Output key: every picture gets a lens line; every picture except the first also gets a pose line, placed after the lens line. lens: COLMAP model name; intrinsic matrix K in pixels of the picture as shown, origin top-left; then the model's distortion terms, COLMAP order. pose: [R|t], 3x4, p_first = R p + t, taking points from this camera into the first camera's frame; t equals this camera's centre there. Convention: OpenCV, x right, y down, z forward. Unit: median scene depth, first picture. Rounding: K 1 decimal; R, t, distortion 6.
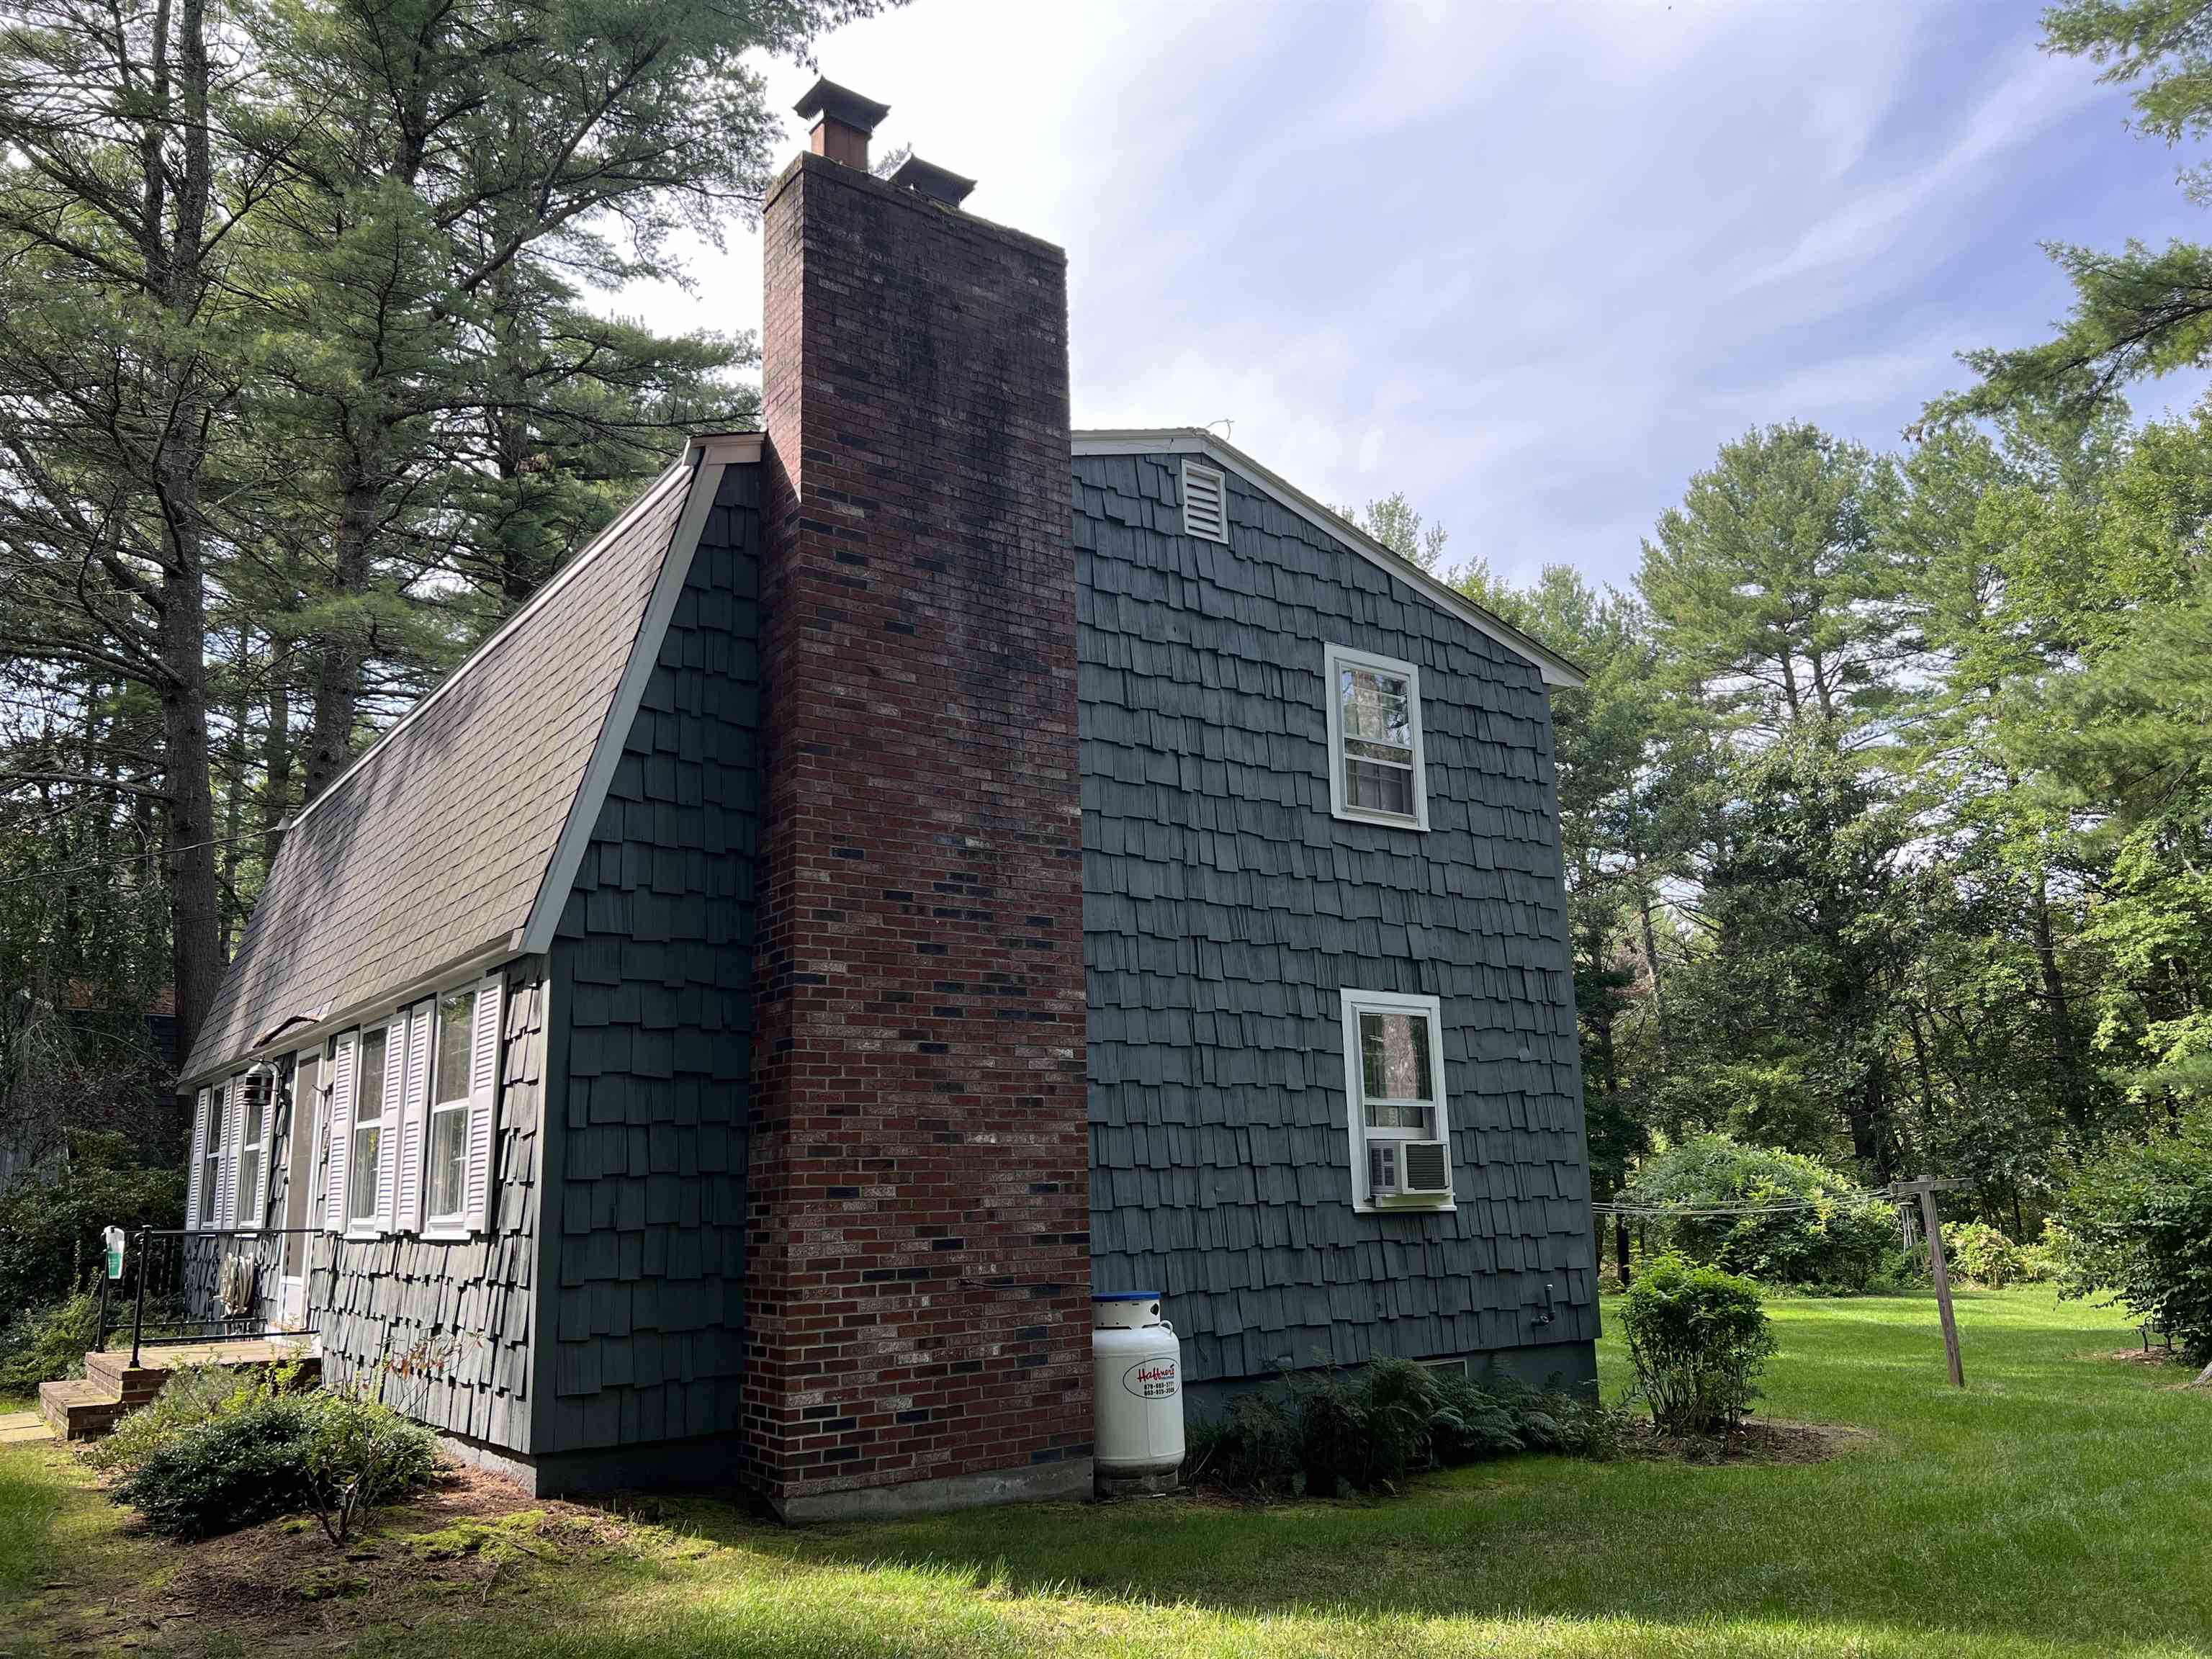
lens RADIAL K [[1682.6, 0, 1086.6], [0, 1682.6, 838.0], [0, 0, 1]] dist [0.096058, -0.099160]
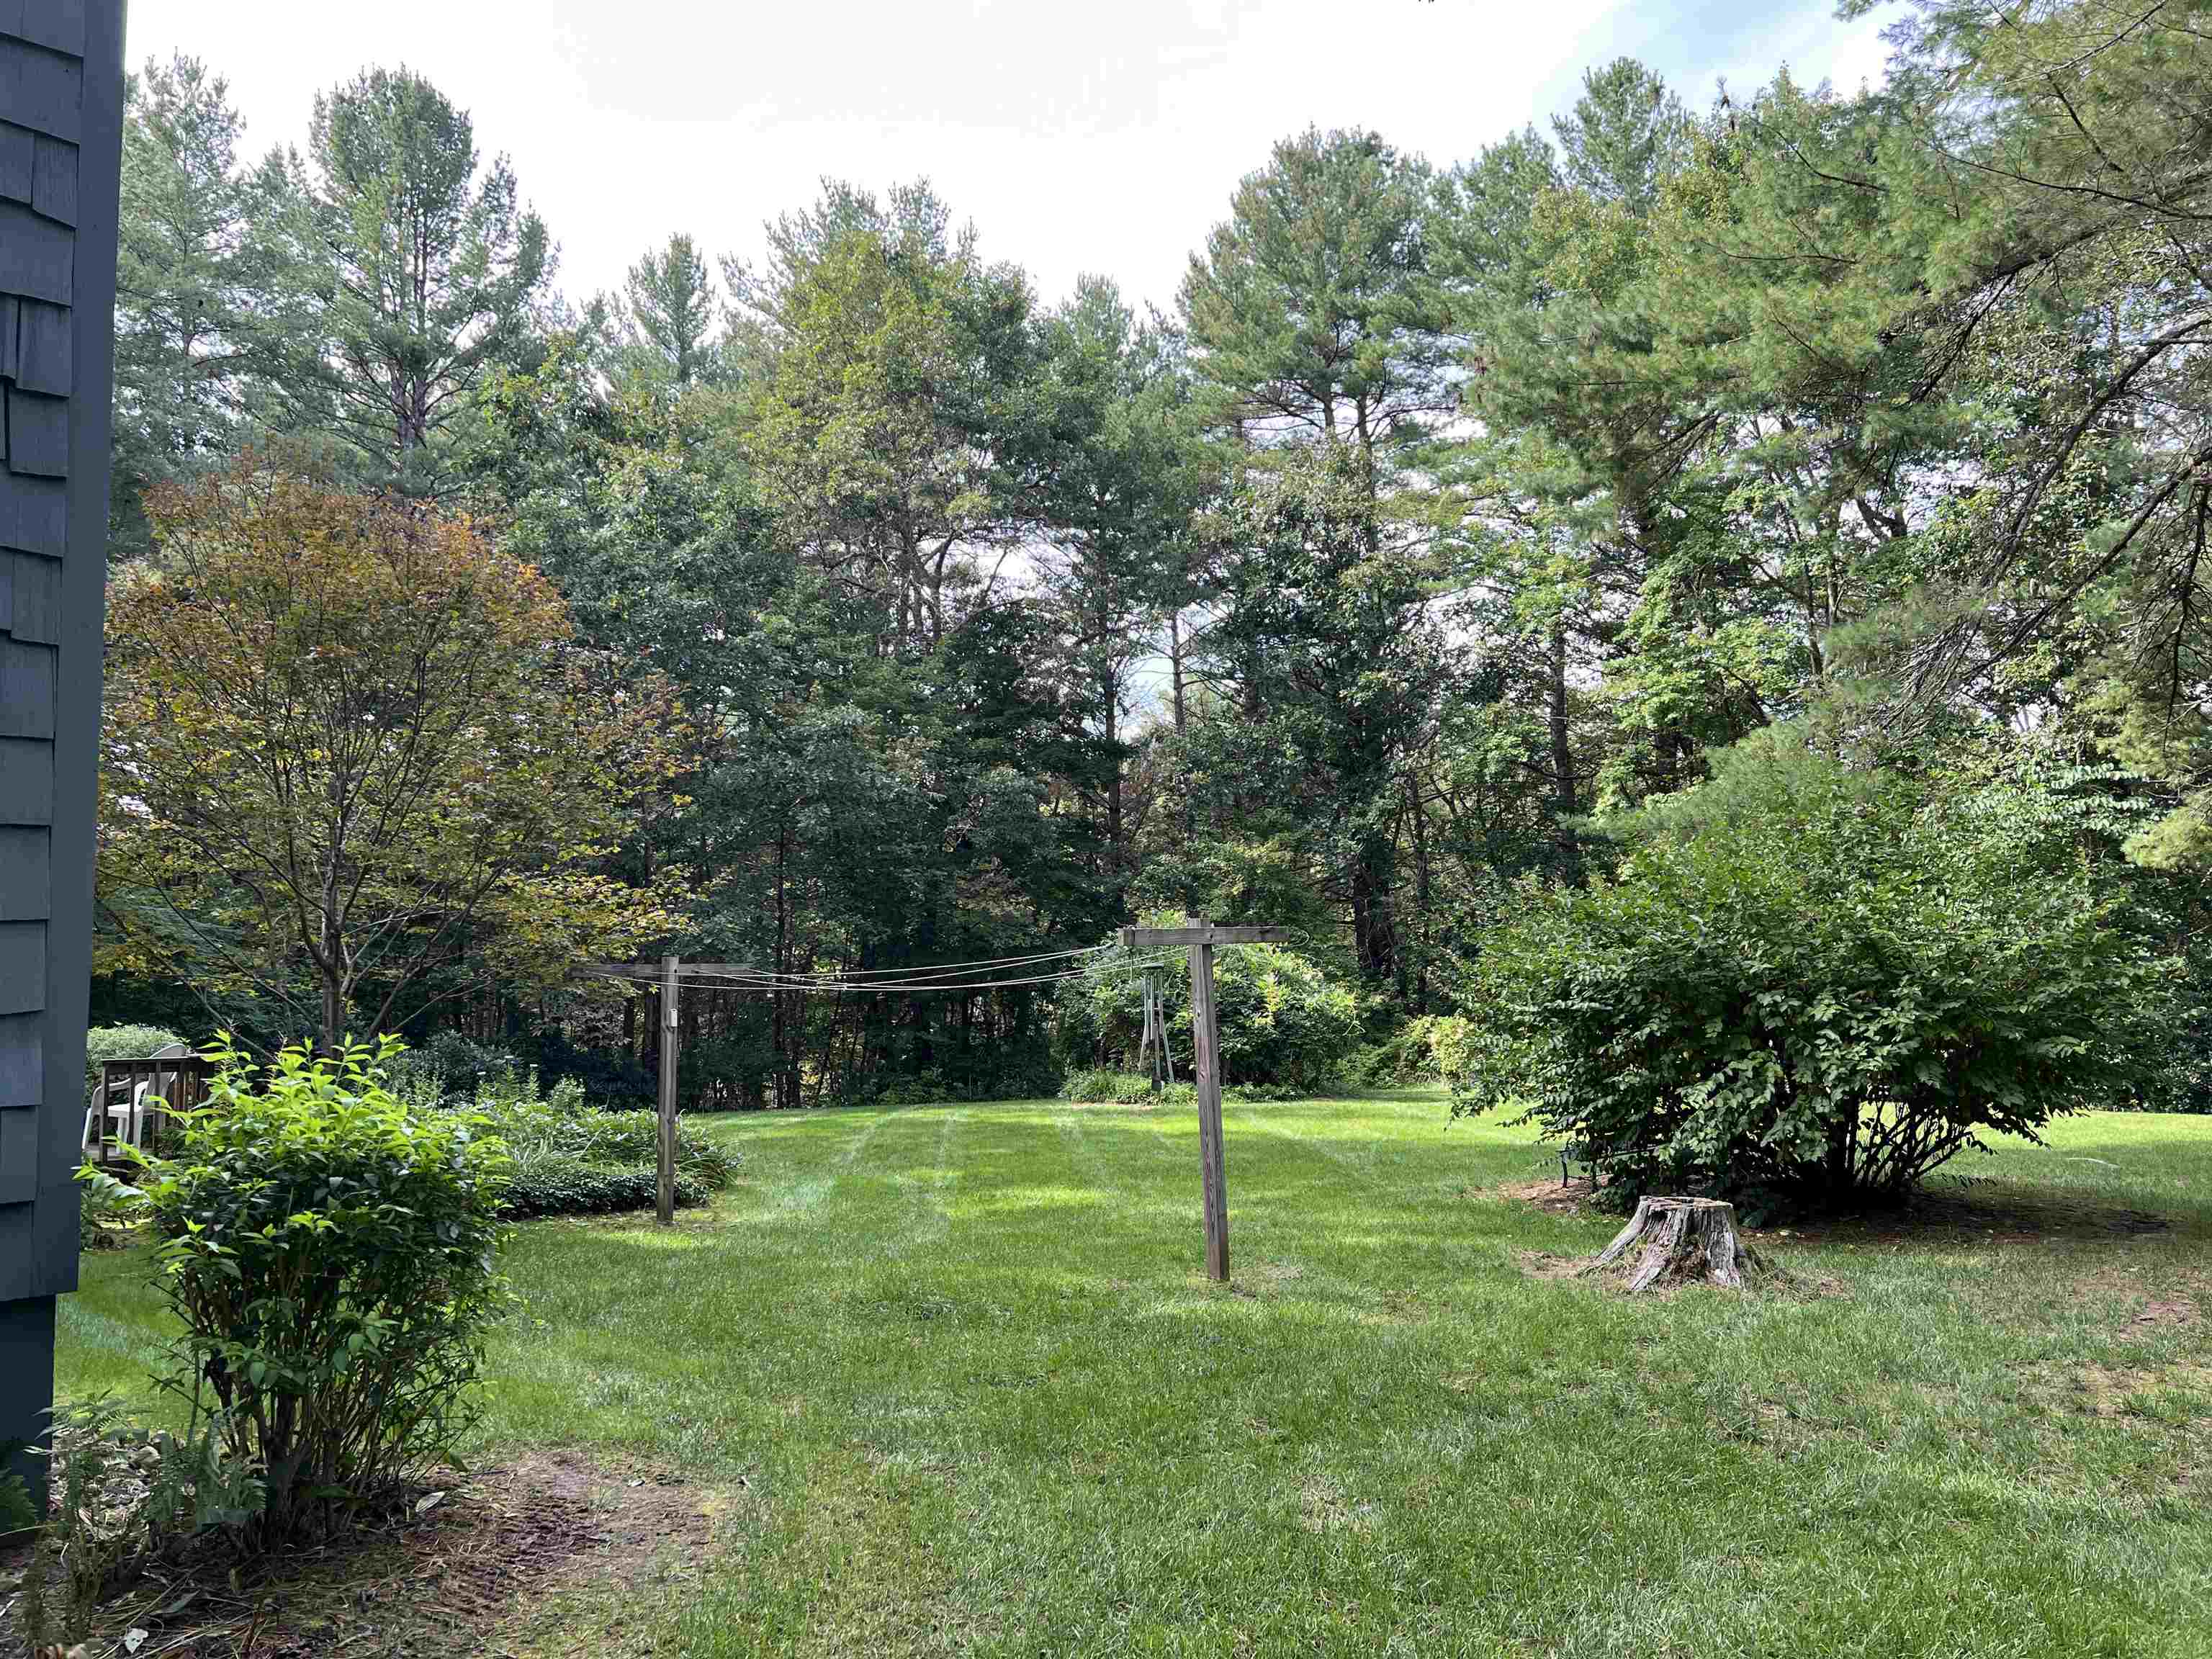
lens RADIAL K [[1682.6, 0, 1045.0], [0, 1682.6, 822.2], [0, 0, 1]] dist [0.096058, -0.099160]
pose [[0.980512, 0.028973, 0.194313, 0.124075], [-0.049207, 0.993757, 0.100127, 0.041986], [-0.190199, -0.107737, 0.975816, 0.174648]]
